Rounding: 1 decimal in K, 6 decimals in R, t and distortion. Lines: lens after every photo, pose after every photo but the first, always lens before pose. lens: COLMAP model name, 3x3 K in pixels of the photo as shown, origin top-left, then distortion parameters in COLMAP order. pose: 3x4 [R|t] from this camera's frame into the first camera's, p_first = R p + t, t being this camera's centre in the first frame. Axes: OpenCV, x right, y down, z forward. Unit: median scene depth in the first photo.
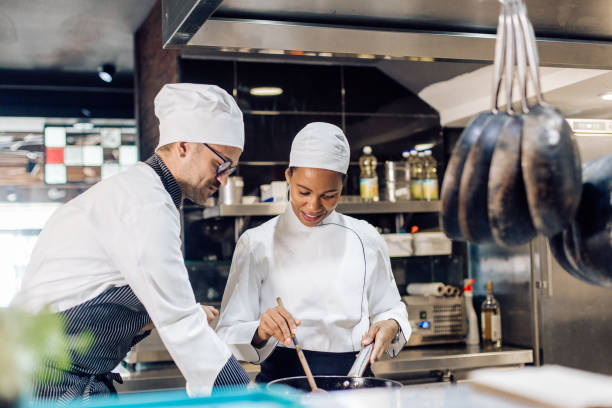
lens RADIAL K [[912.7, 0, 306.0], [0, 912.7, 204.0], [0, 0, 1]] dist [0.007022, 0.043465]
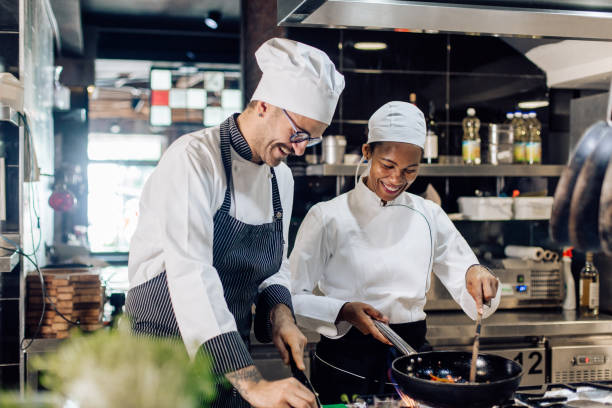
lens RADIAL K [[912.7, 0, 306.0], [0, 912.7, 204.0], [0, 0, 1]] dist [0.007022, 0.043465]
pose [[0.994305, 0.037142, -0.099895, -0.008914], [-0.029472, 0.996580, 0.077193, -0.030636], [0.102420, -0.073810, 0.991999, -0.016494]]
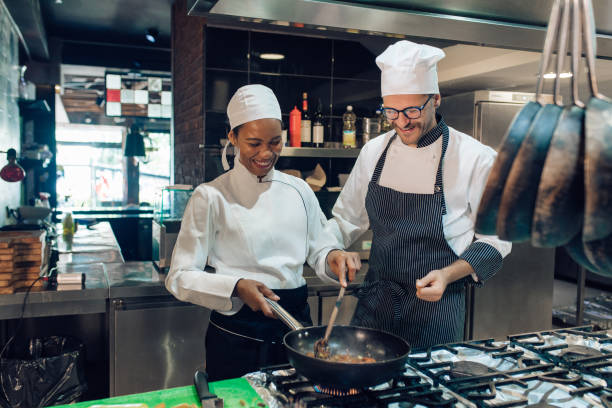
lens RADIAL K [[593.6, 0, 306.0], [0, 593.6, 204.0], [0, 0, 1]] dist [0.005235, 0.005417]
pose [[0.998392, 0.045797, 0.033419, -0.016413], [-0.049510, 0.991492, 0.120385, -0.022550], [-0.027621, -0.121846, 0.992165, 0.154155]]
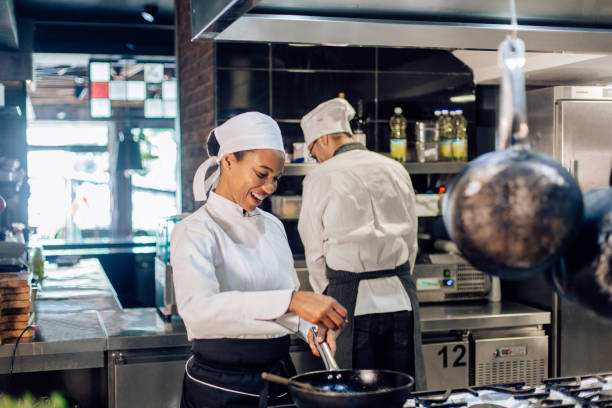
lens RADIAL K [[912.7, 0, 306.0], [0, 912.7, 204.0], [0, 0, 1]] dist [0.007022, 0.043465]
pose [[0.998366, 0.024958, -0.051411, 0.019641], [-0.019716, 0.994785, 0.100067, -0.055635], [0.053641, -0.098889, 0.993652, -0.028724]]
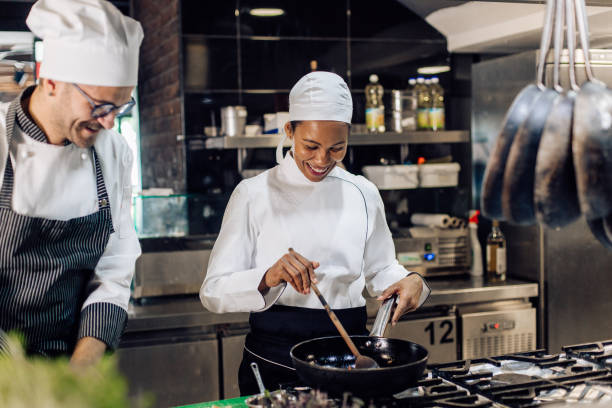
lens RADIAL K [[912.7, 0, 306.0], [0, 912.7, 204.0], [0, 0, 1]] dist [0.007022, 0.043465]
pose [[0.999877, 0.004130, 0.015129, -0.019323], [-0.005741, 0.994130, 0.108041, -0.031024], [-0.014594, -0.108114, 0.994031, 0.018929]]
